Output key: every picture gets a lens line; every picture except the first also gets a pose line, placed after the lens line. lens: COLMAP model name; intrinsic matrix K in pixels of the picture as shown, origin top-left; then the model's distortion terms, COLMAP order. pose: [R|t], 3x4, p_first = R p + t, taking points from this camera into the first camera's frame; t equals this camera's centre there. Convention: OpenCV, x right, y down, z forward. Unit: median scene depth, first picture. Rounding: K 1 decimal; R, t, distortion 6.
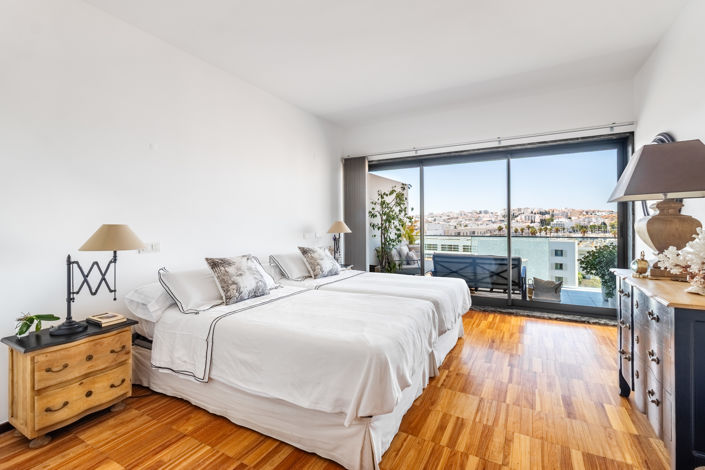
lens RADIAL K [[328.0, 0, 352.9], [0, 328.0, 224.0], [0, 0, 1]] dist [0.003165, 0.000479]
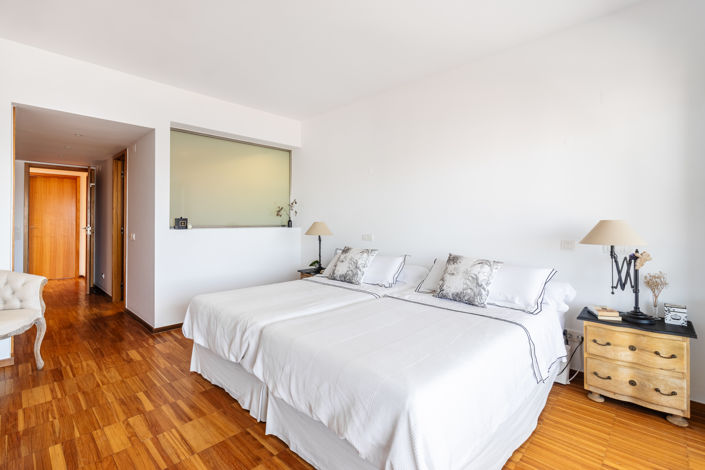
lens RADIAL K [[328.0, 0, 352.9], [0, 328.0, 224.0], [0, 0, 1]] dist [0.003165, 0.000479]
pose [[-0.267774, 0.020306, -0.963268, 1.118324], [0.005944, 0.999794, 0.019424, -0.027685], [0.963464, -0.000525, -0.267839, 1.707962]]
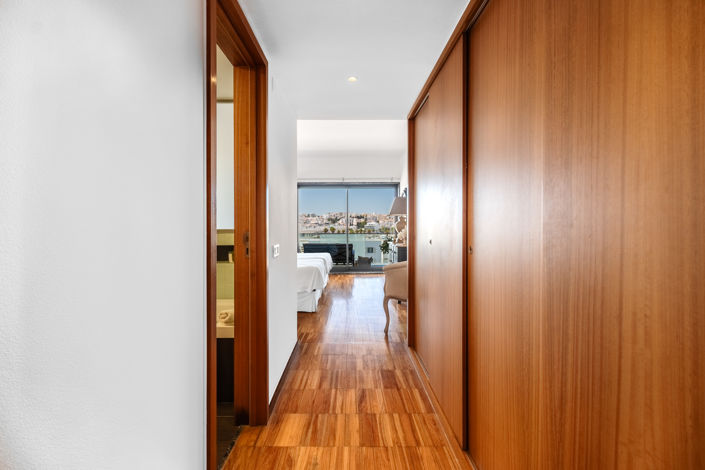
lens RADIAL K [[328.0, 0, 352.9], [0, 328.0, 224.0], [0, 0, 1]] dist [0.003165, 0.000479]
pose [[0.874282, 0.007463, 0.485361, -0.065576], [-0.004073, 0.999959, -0.008038, 0.001710], [-0.485401, 0.005051, 0.874277, -0.104146]]
